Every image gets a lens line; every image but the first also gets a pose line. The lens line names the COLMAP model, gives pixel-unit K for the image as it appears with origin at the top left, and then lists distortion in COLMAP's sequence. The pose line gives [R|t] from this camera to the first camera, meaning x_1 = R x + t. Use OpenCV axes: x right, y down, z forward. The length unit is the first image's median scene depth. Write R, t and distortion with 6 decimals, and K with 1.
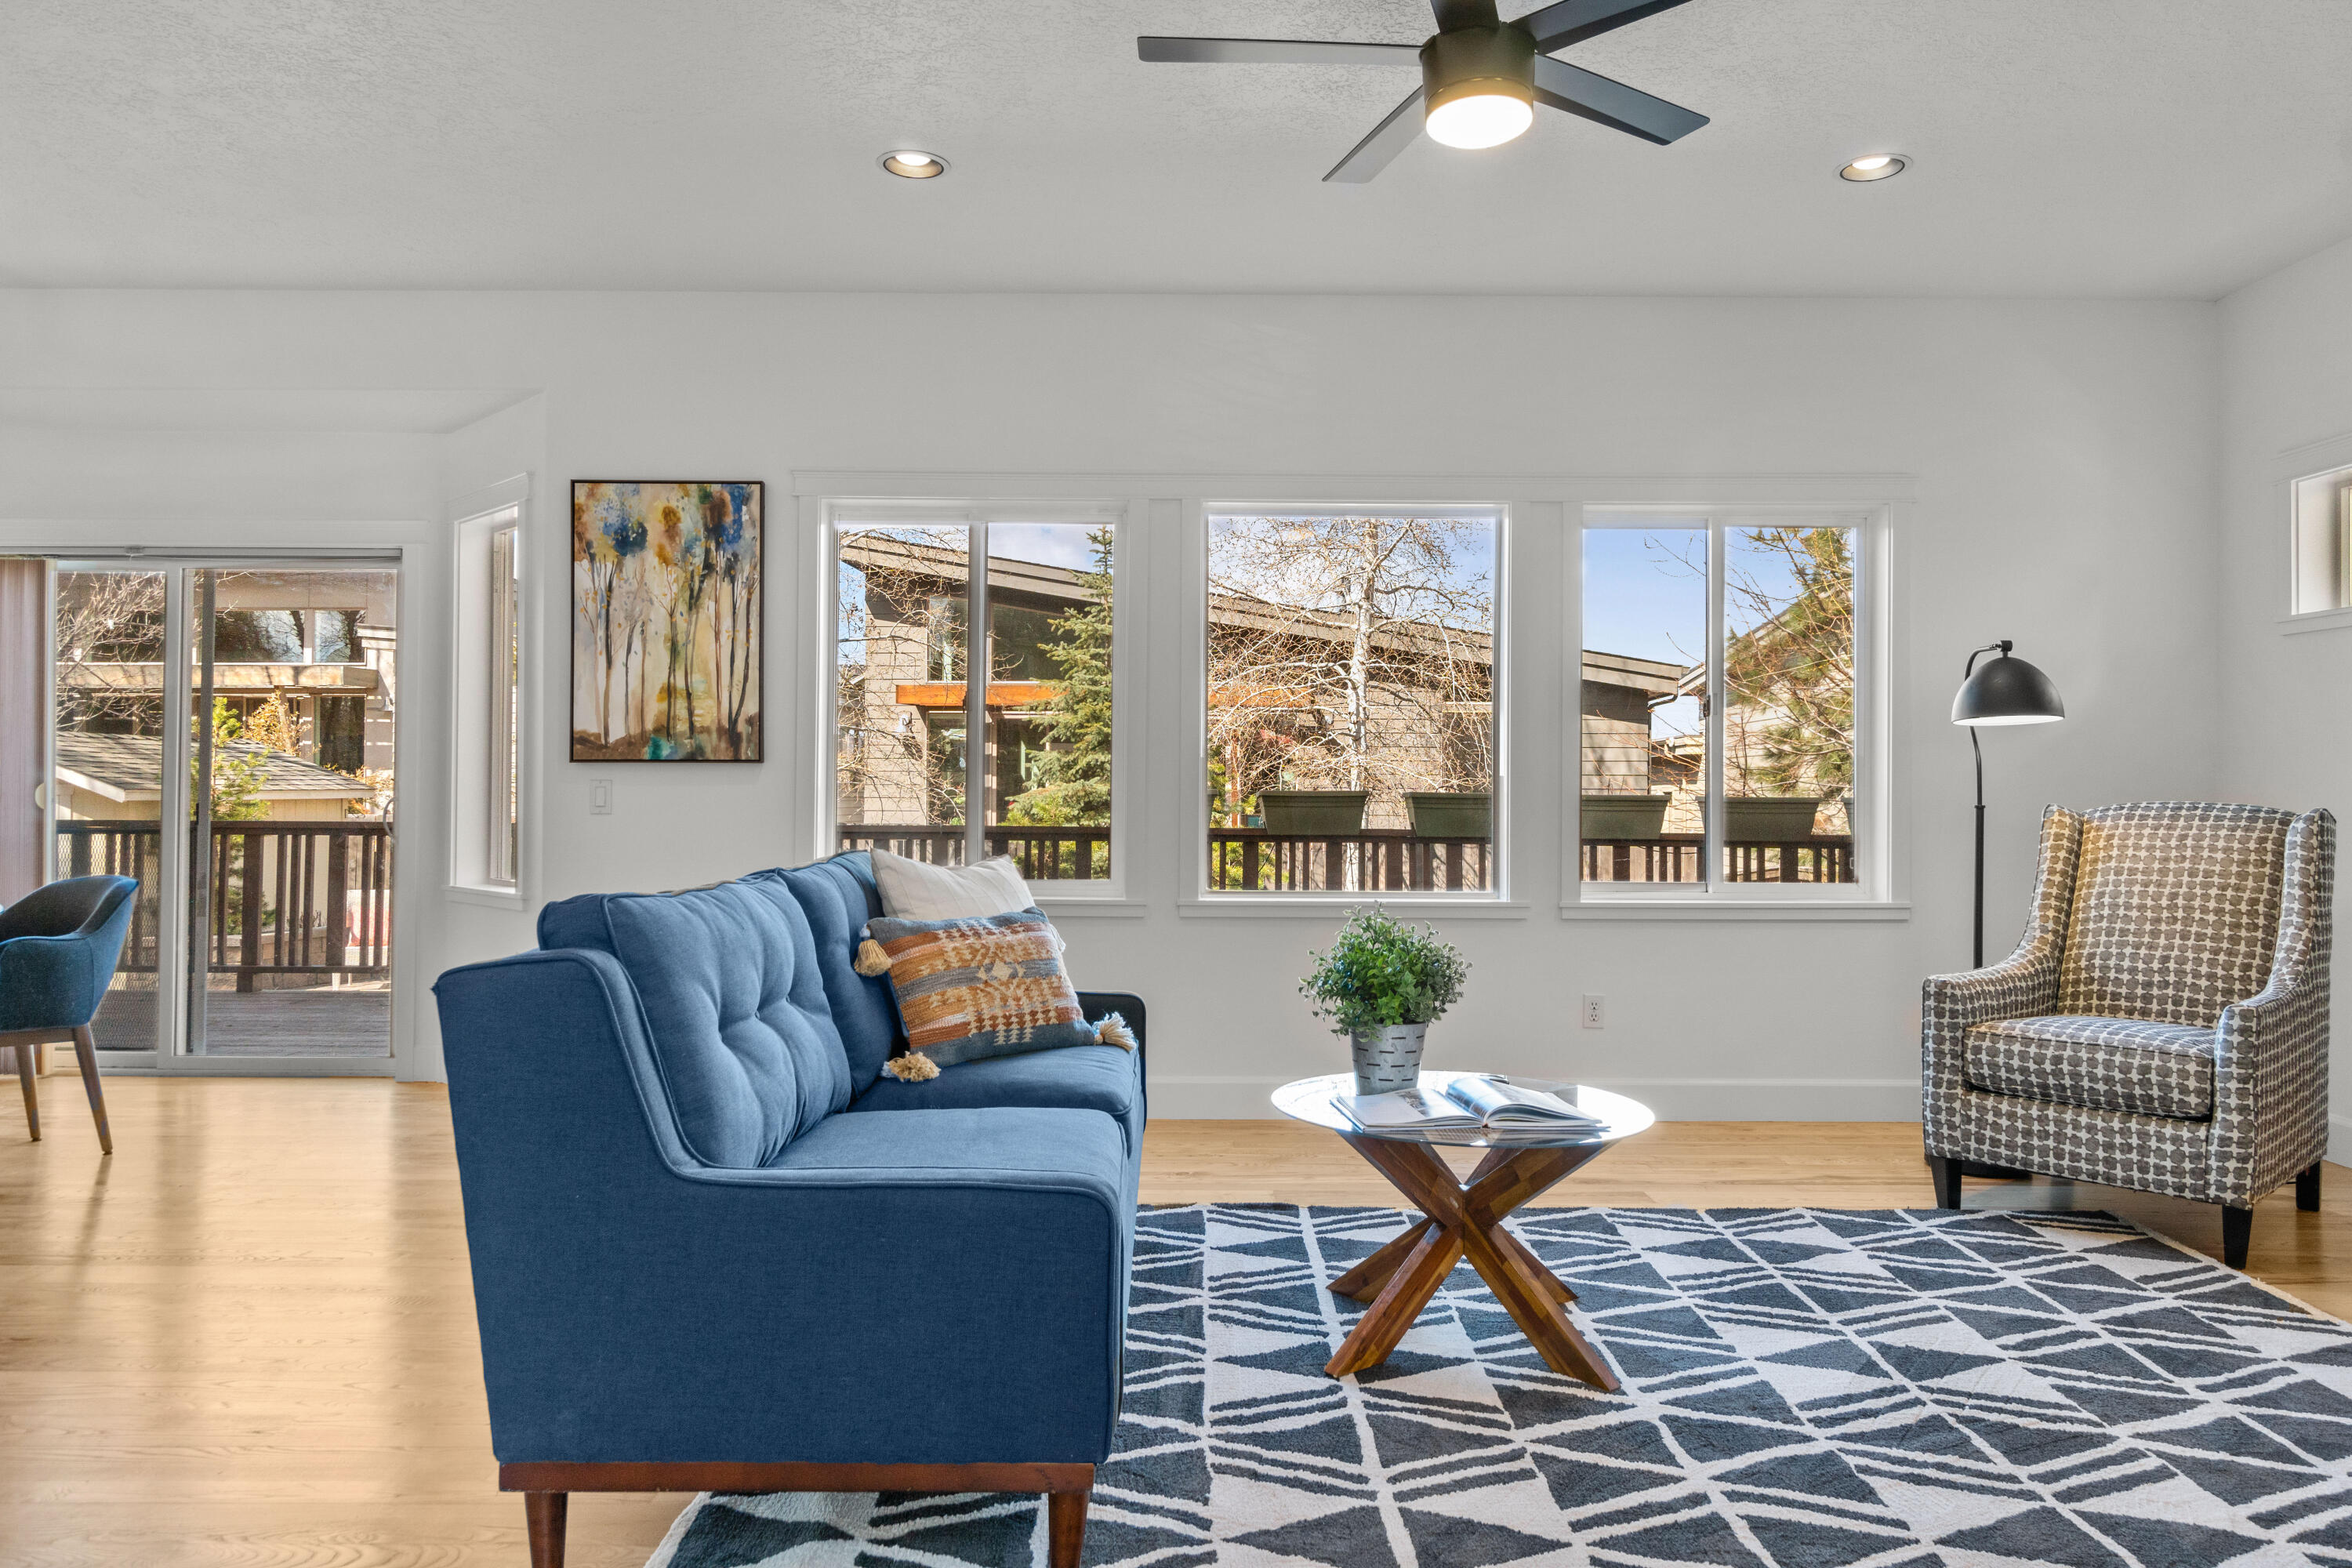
lens RADIAL K [[1557.5, 0, 1176.0], [0, 1557.5, 784.0], [0, 0, 1]] dist [0.004174, 0.000849]
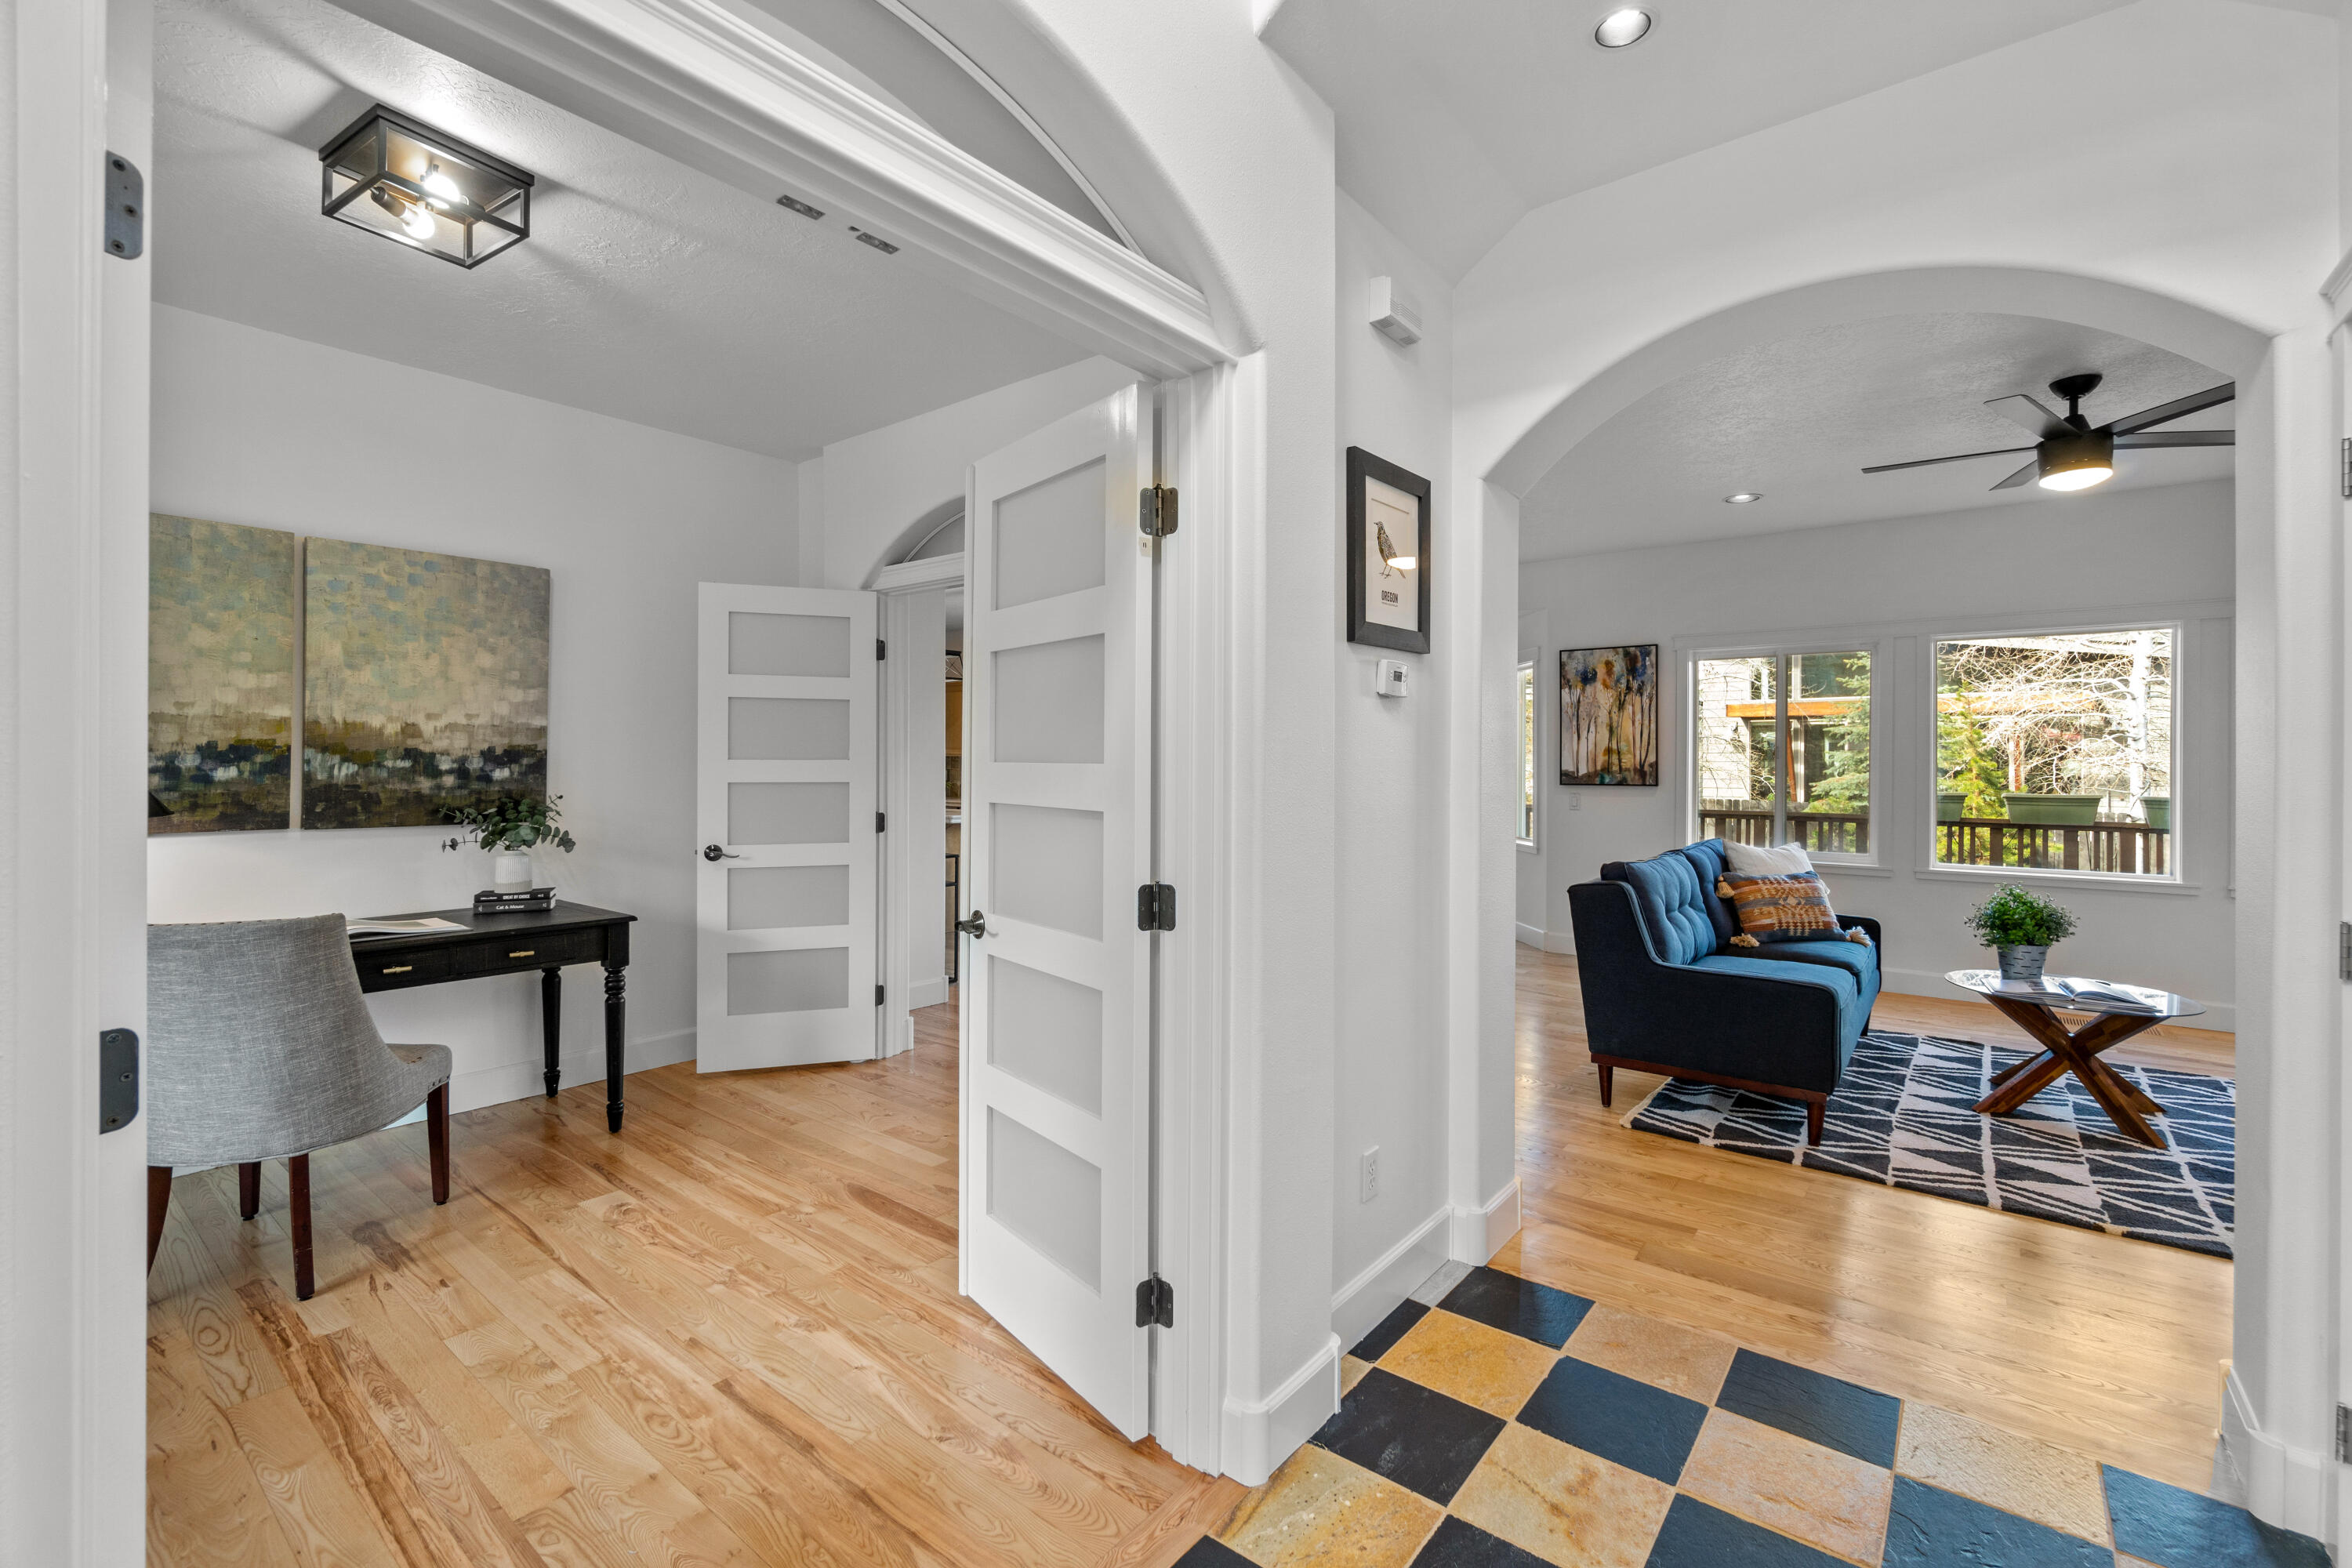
lens RADIAL K [[1012.7, 0, 1185.9], [0, 1012.7, 760.2], [0, 0, 1]] dist [-0.005847, 0.000736]
pose [[0.785895, -0.003102, -0.618353, 0.064824], [0.002745, 0.999995, -0.001527, -0.051304], [0.618354, -0.000497, 0.785899, -0.422648]]
